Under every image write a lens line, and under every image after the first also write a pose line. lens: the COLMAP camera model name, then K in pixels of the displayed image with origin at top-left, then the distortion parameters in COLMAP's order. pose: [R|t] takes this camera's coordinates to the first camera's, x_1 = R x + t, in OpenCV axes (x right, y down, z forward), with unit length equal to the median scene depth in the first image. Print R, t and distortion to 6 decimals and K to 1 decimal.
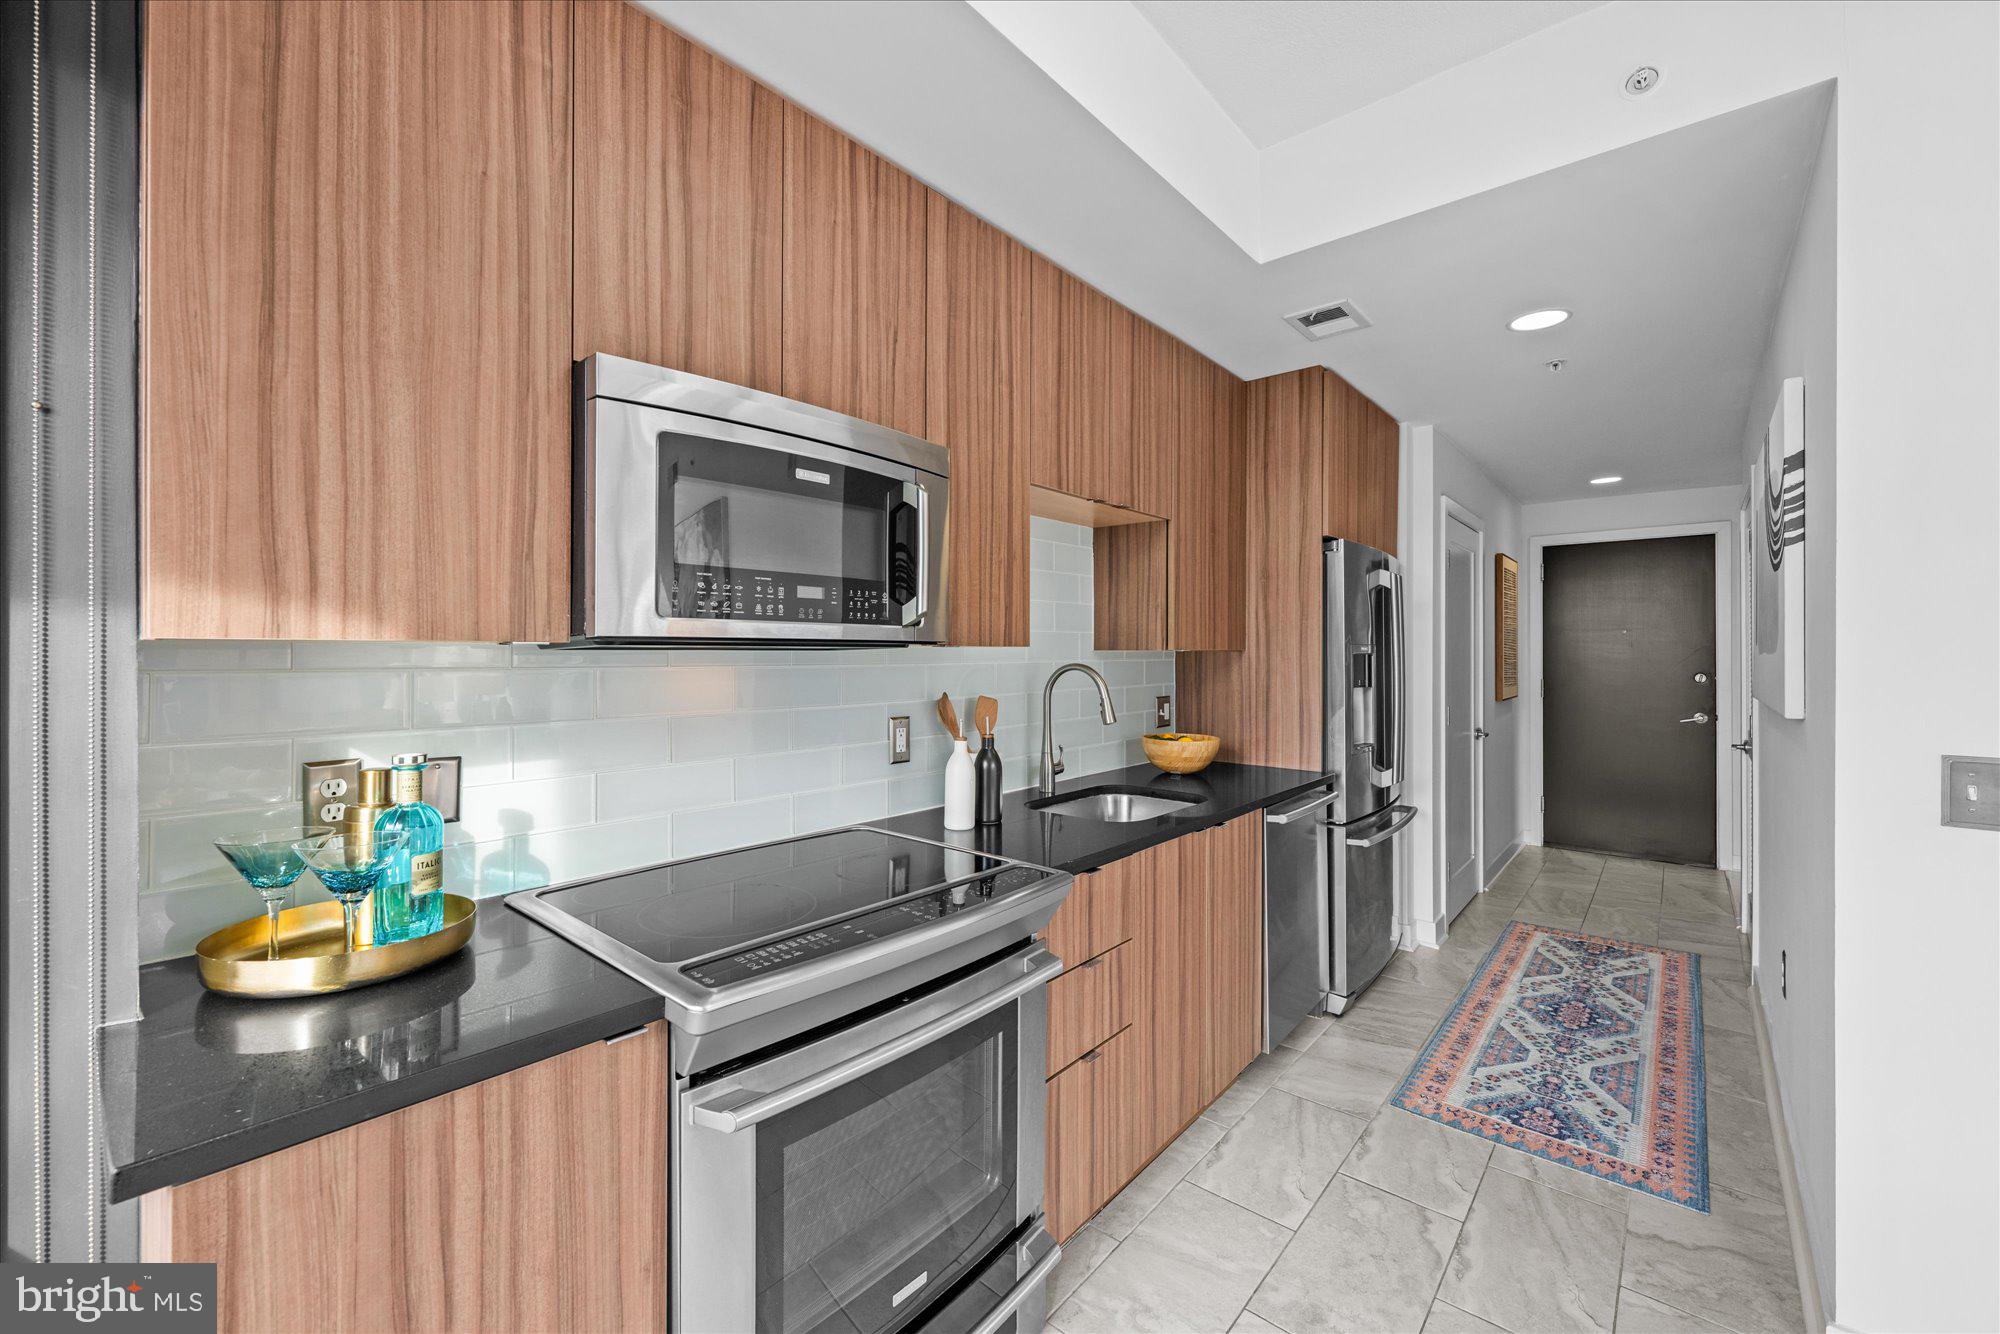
lens RADIAL K [[847.3, 0, 994.6], [0, 847.3, 660.8], [0, 0, 1]] dist [-0.000756, -0.000264]
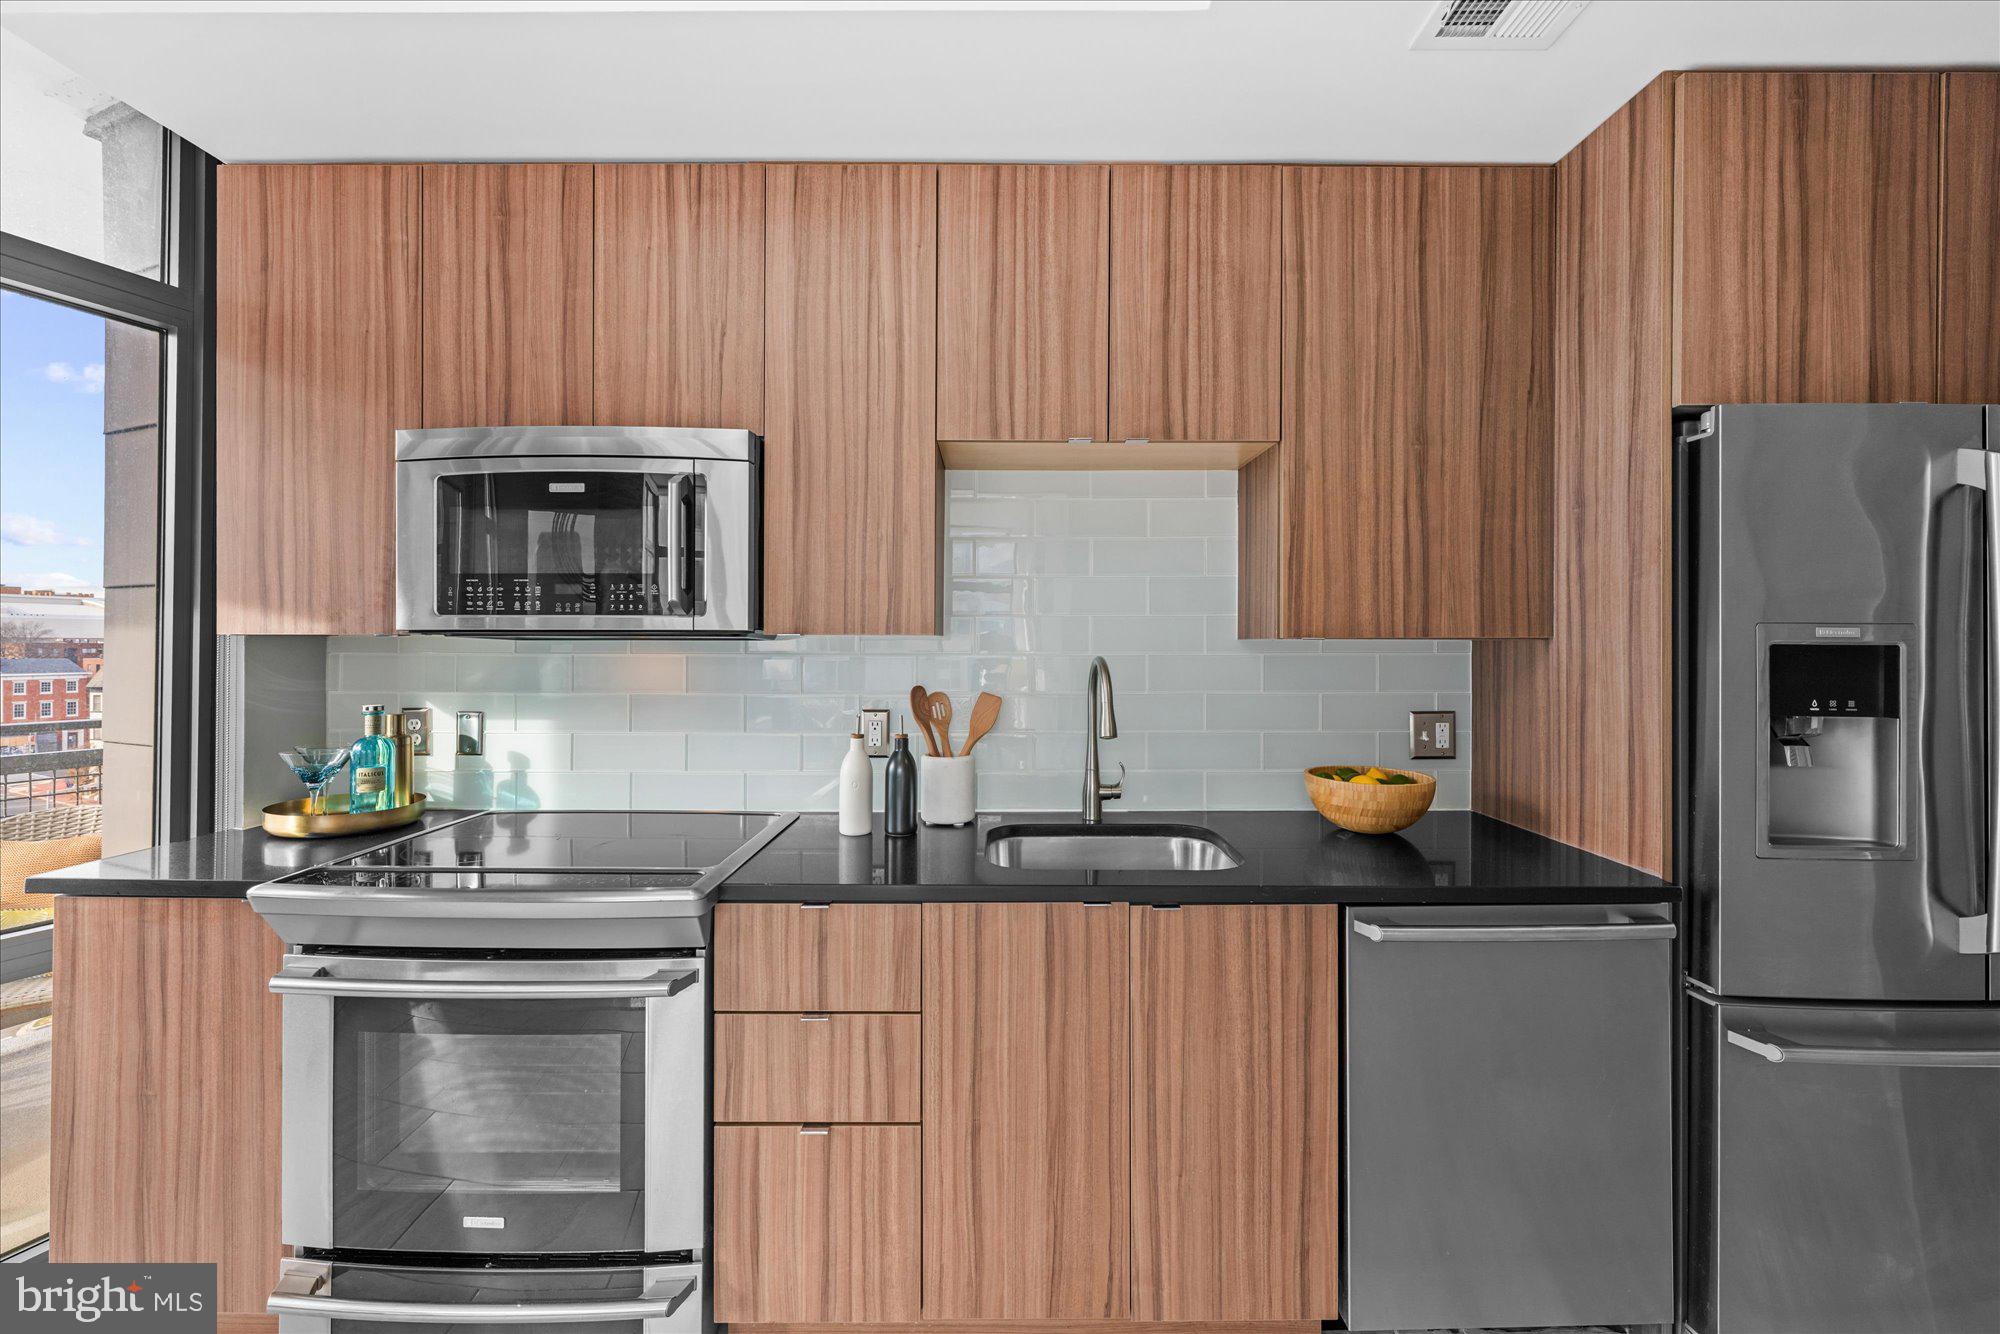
lens RADIAL K [[818.7, 0, 899.4], [0, 818.7, 645.8], [0, 0, 1]] dist [0.000870, 0.000087]
pose [[0.624582, 0.002035, -0.780956, 0.825968], [-0.007844, 0.999963, -0.003667, -0.002752], [0.780920, 0.008416, 0.624575, 0.585264]]
